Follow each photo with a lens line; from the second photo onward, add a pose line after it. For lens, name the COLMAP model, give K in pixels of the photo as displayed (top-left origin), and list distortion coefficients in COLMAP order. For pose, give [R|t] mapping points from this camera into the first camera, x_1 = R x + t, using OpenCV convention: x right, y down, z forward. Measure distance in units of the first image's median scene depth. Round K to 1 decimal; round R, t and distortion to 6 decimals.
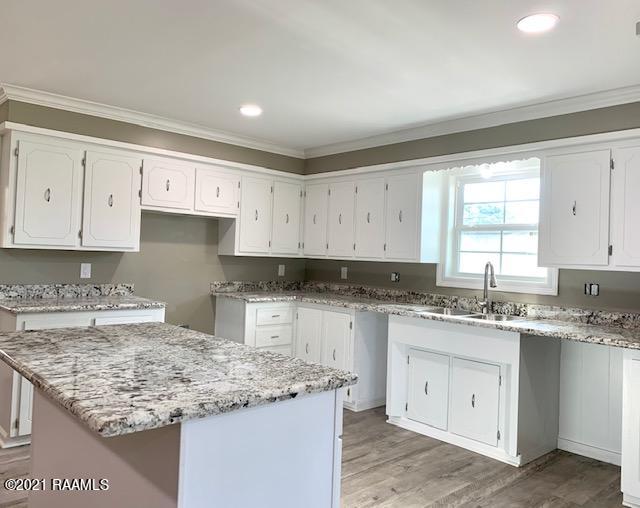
lens RADIAL K [[501.5, 0, 320.1], [0, 501.5, 264.2], [0, 0, 1]] dist [0.086584, -0.001474]
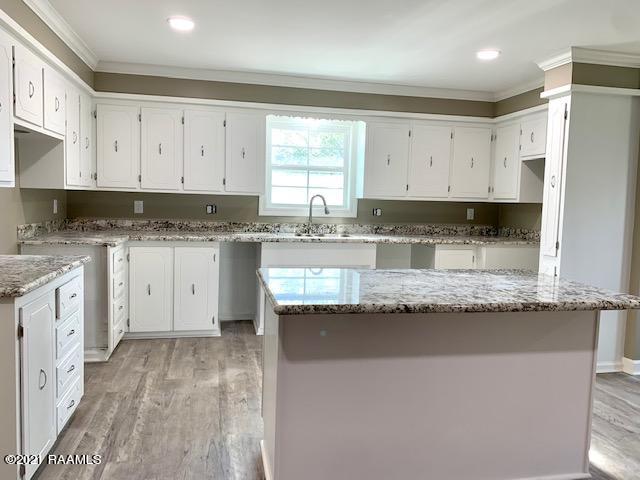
lens RADIAL K [[503.5, 0, 323.4], [0, 503.5, 238.1], [0, 0, 1]] dist [0.092314, 0.000299]
pose [[0.496706, -0.093195, 0.862901, -0.719286], [0.001183, 0.994290, 0.106704, -0.029833], [-0.867918, -0.051980, 0.493980, 0.289164]]
